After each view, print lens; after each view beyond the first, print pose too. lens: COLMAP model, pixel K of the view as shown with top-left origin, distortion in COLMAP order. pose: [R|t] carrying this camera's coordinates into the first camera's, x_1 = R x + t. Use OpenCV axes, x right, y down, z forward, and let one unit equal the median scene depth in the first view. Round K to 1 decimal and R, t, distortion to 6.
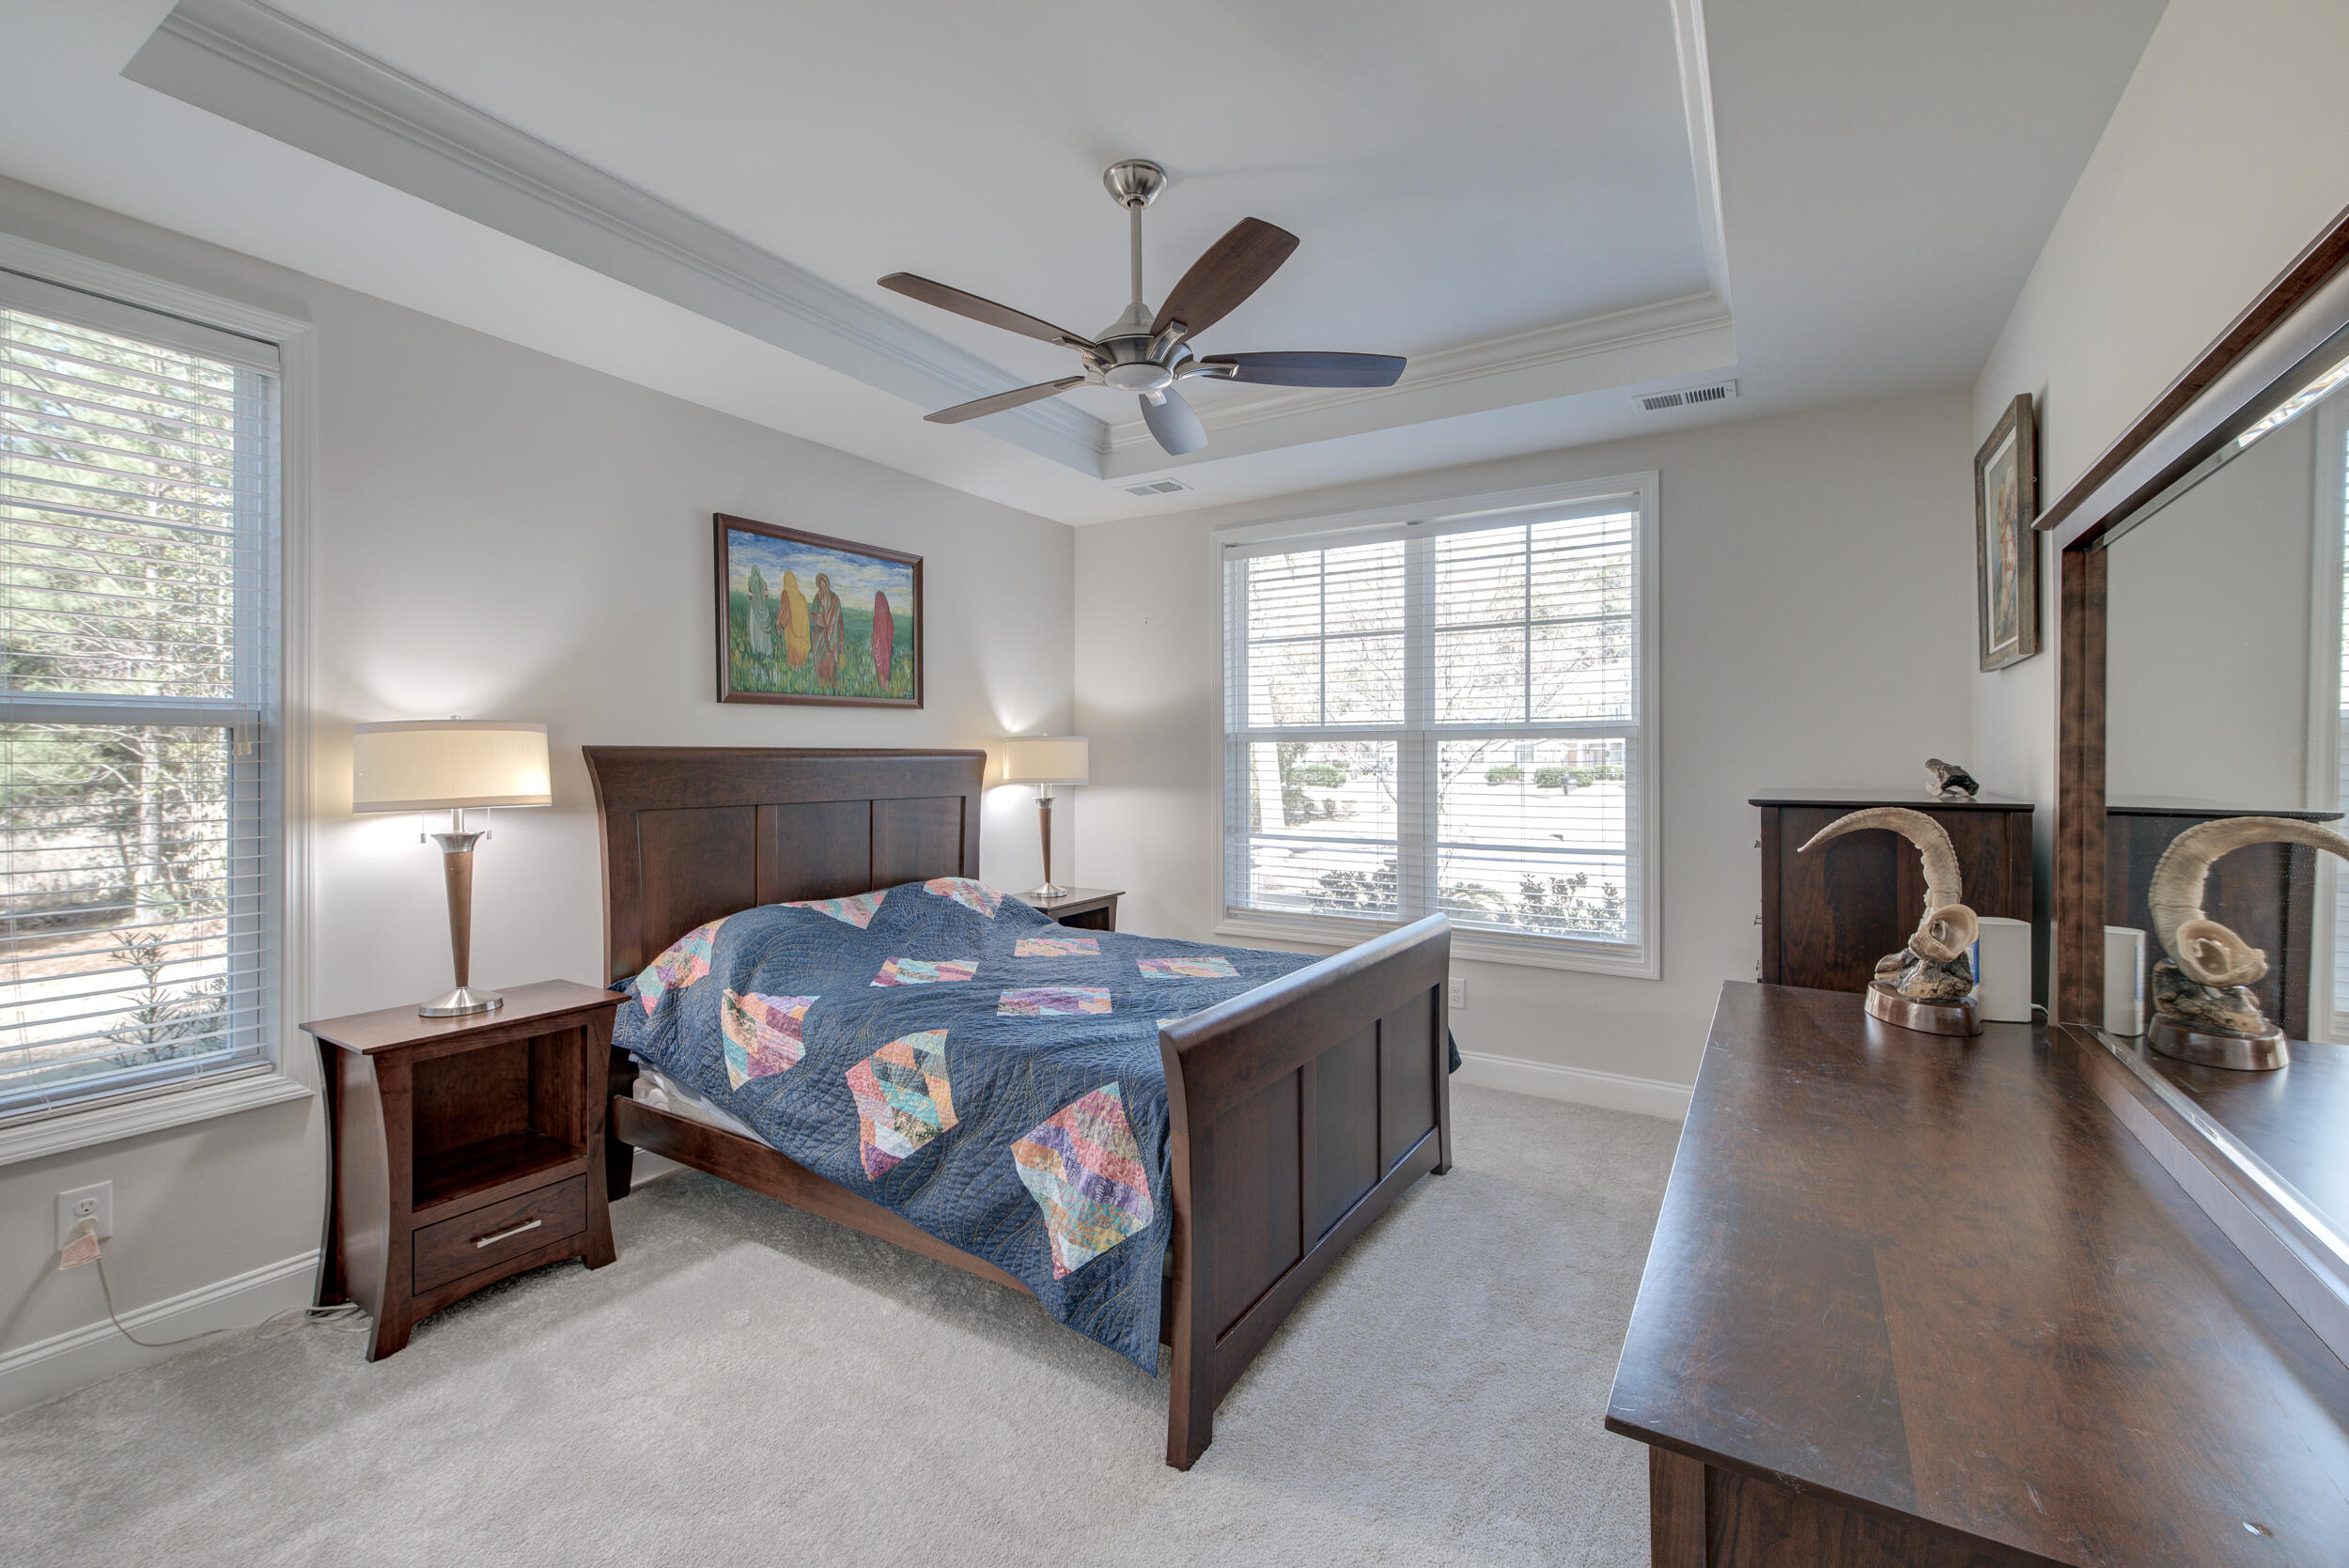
lens RADIAL K [[994.6, 0, 1180.3], [0, 994.6, 759.2], [0, 0, 1]] dist [0.000521, 0.000055]
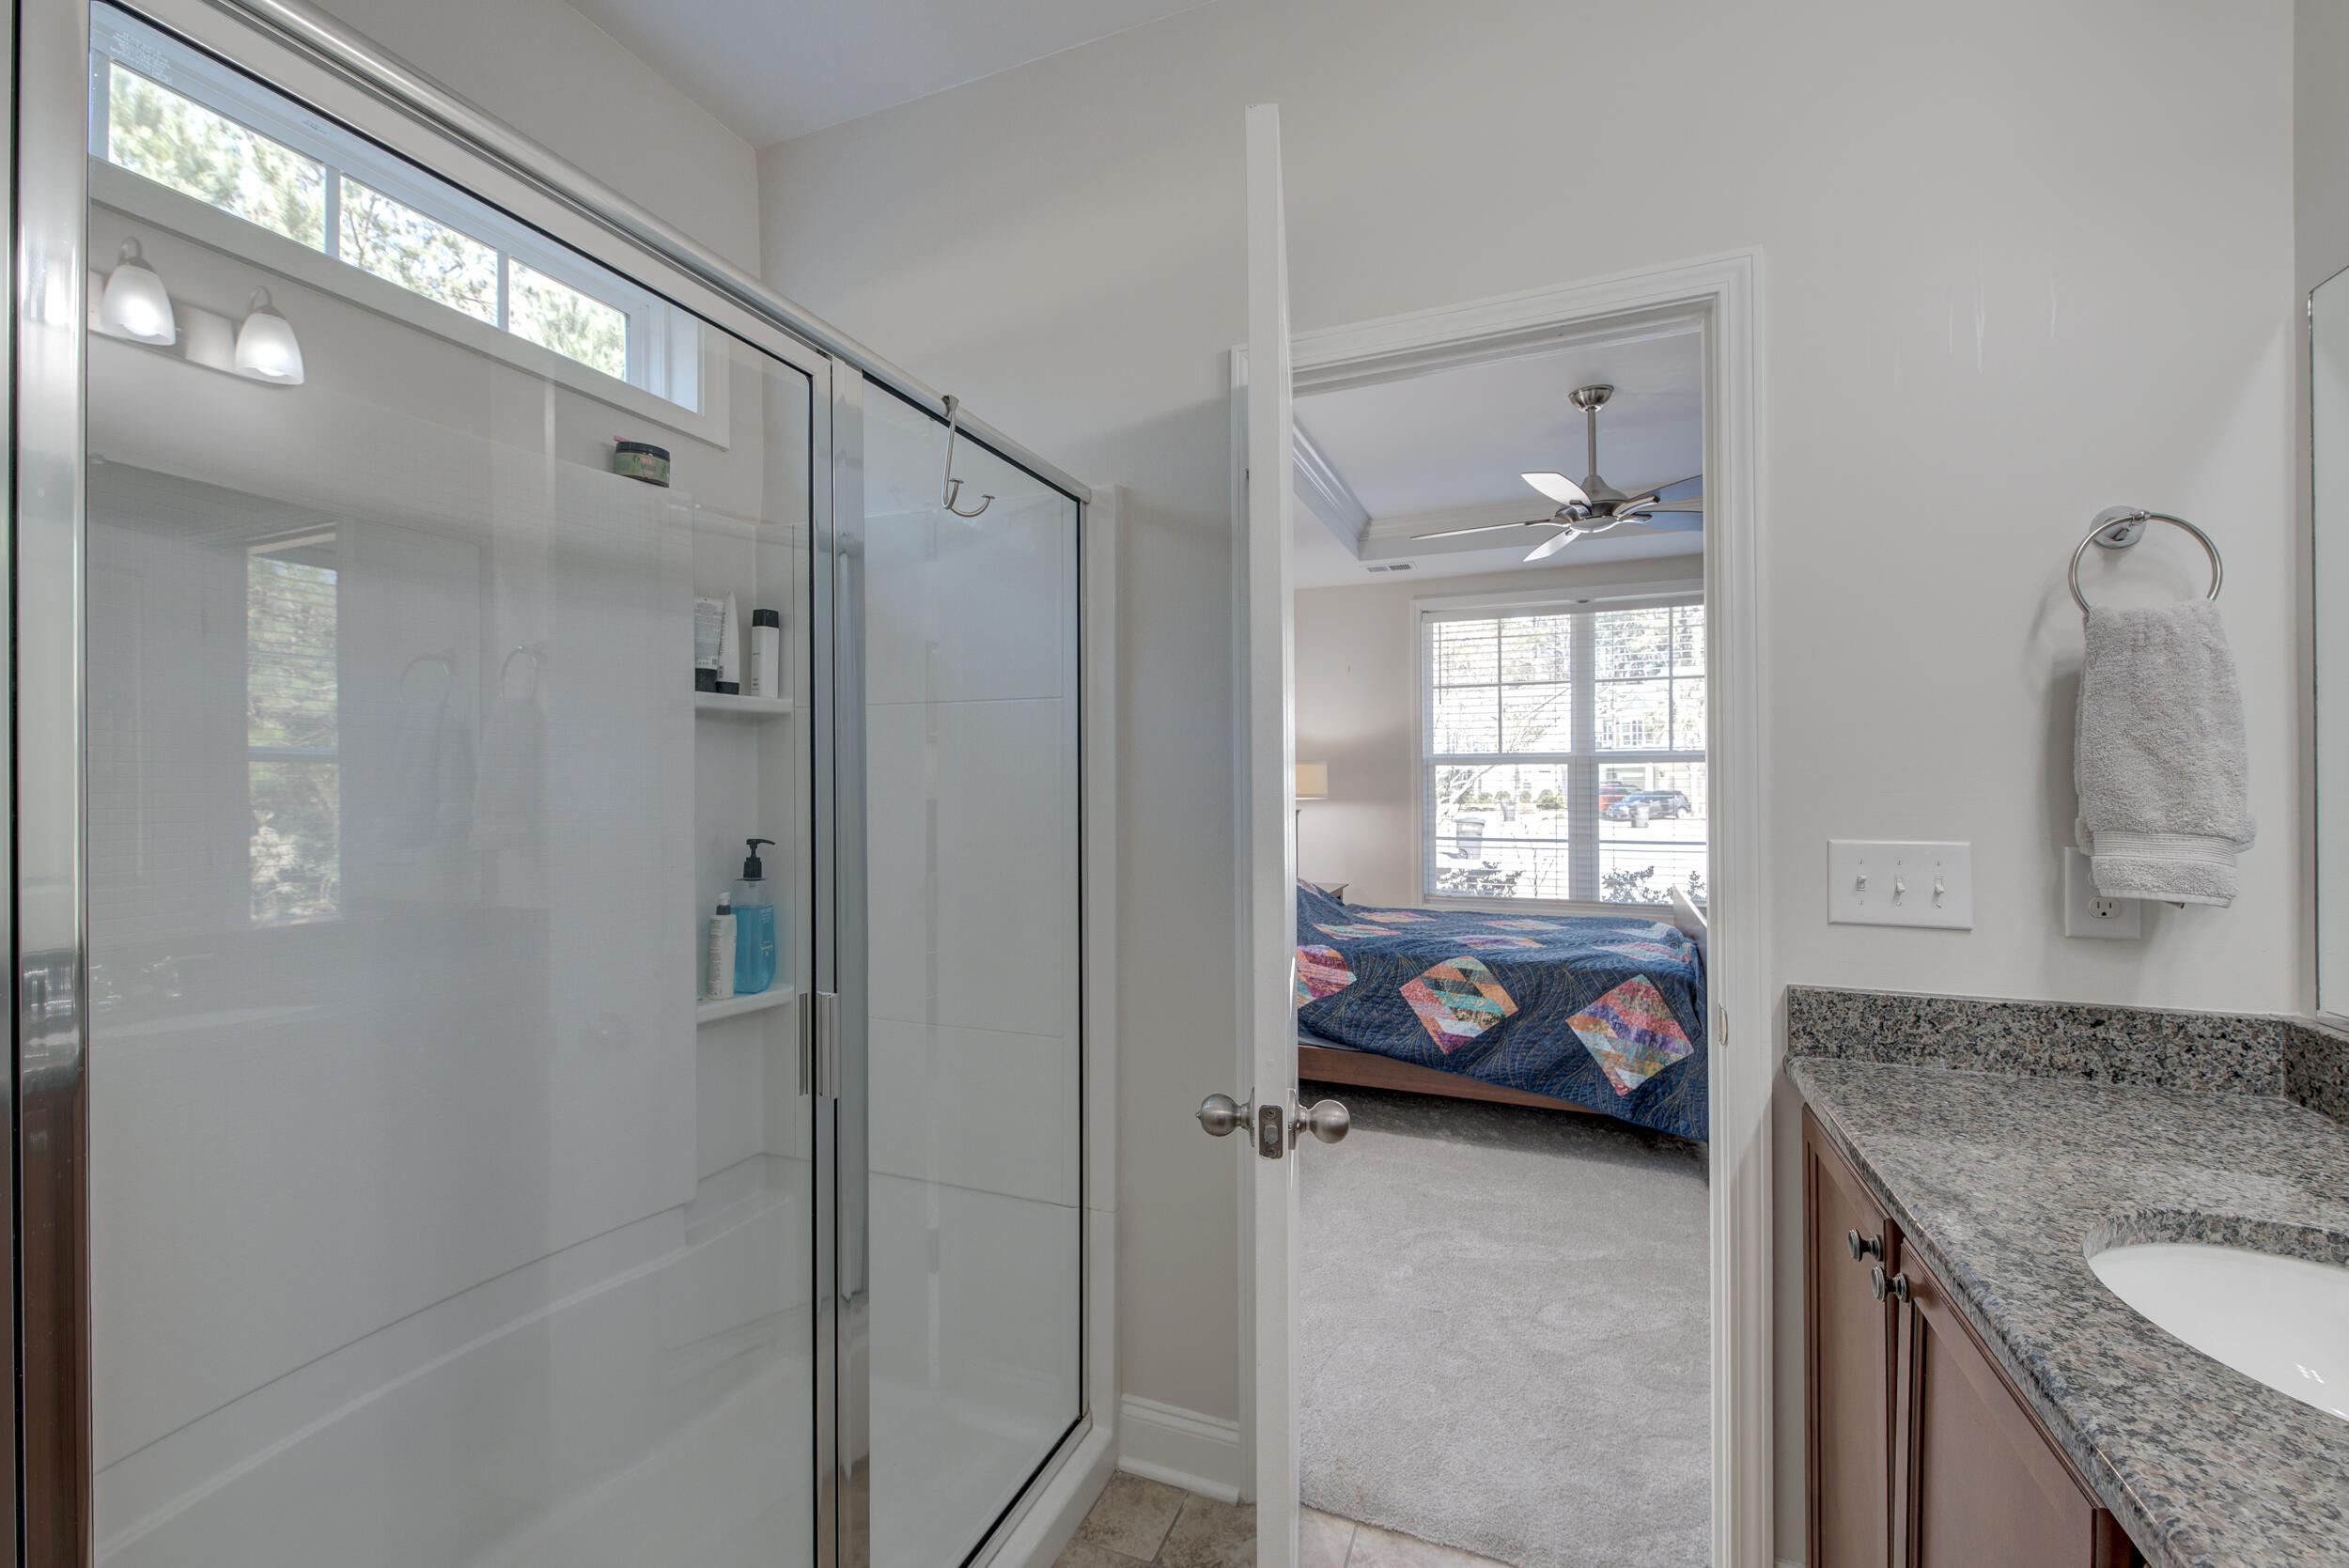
lens RADIAL K [[981.9, 0, 1174.5], [0, 981.9, 784.0], [0, 0, 1]] dist [0.000557, 0.000048]
pose [[0.985823, 0.003757, 0.167749, -0.968938], [-0.003756, 0.999993, -0.000327, 0.018509], [-0.167749, -0.000308, 0.985830, -0.391722]]
